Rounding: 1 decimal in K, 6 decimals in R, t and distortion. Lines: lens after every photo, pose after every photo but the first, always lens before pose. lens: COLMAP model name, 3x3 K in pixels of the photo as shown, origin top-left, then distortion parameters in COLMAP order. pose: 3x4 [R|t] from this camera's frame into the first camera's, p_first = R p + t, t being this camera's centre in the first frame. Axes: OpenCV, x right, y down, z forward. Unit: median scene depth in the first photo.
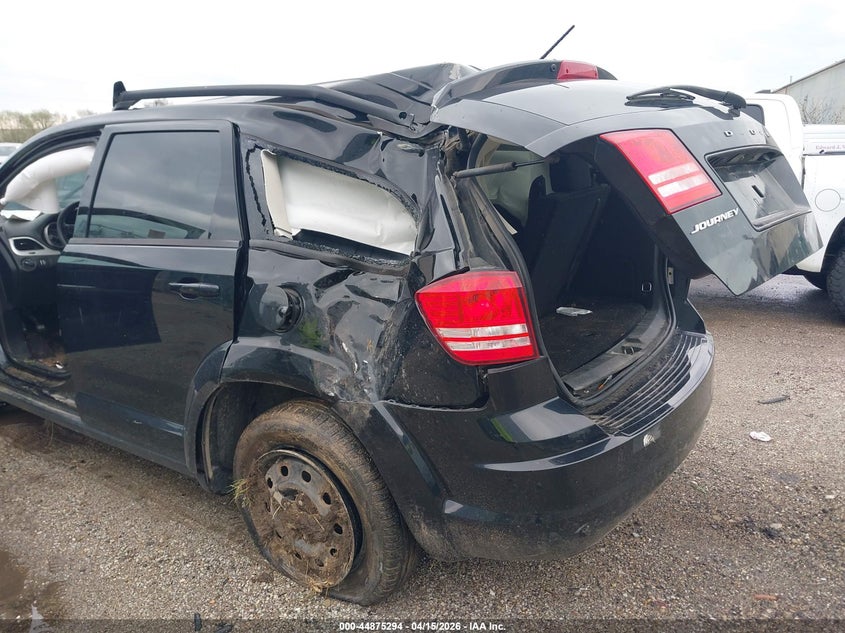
lens RADIAL K [[663.2, 0, 443.3], [0, 663.2, 316.1], [0, 0, 1]] dist [0.079544, -0.122615]
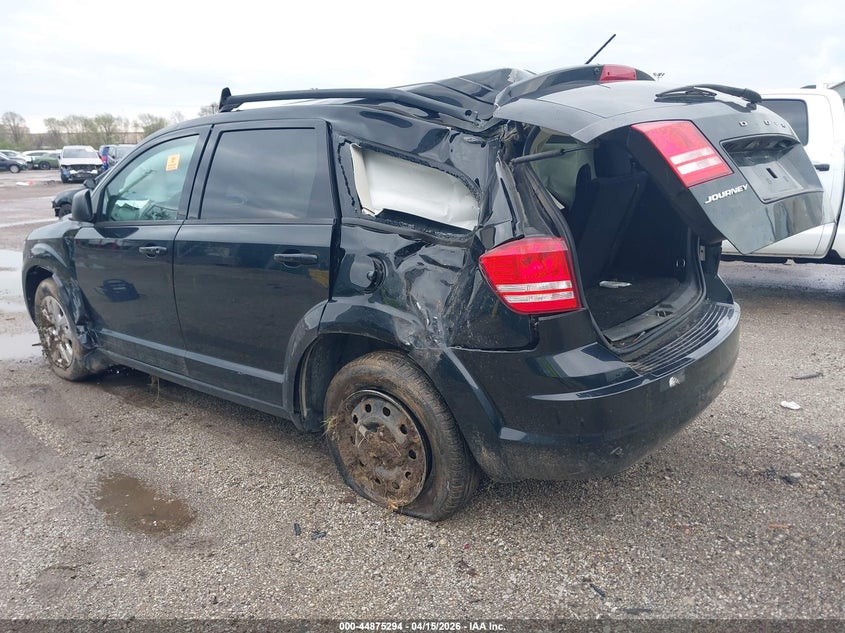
lens RADIAL K [[663.2, 0, 443.3], [0, 663.2, 316.1], [0, 0, 1]] dist [0.079544, -0.122615]
pose [[0.997377, 0.009741, -0.071719, -0.016863], [-0.009771, 0.999952, -0.000060, 0.064093], [0.071715, 0.000760, 0.997425, -0.196138]]
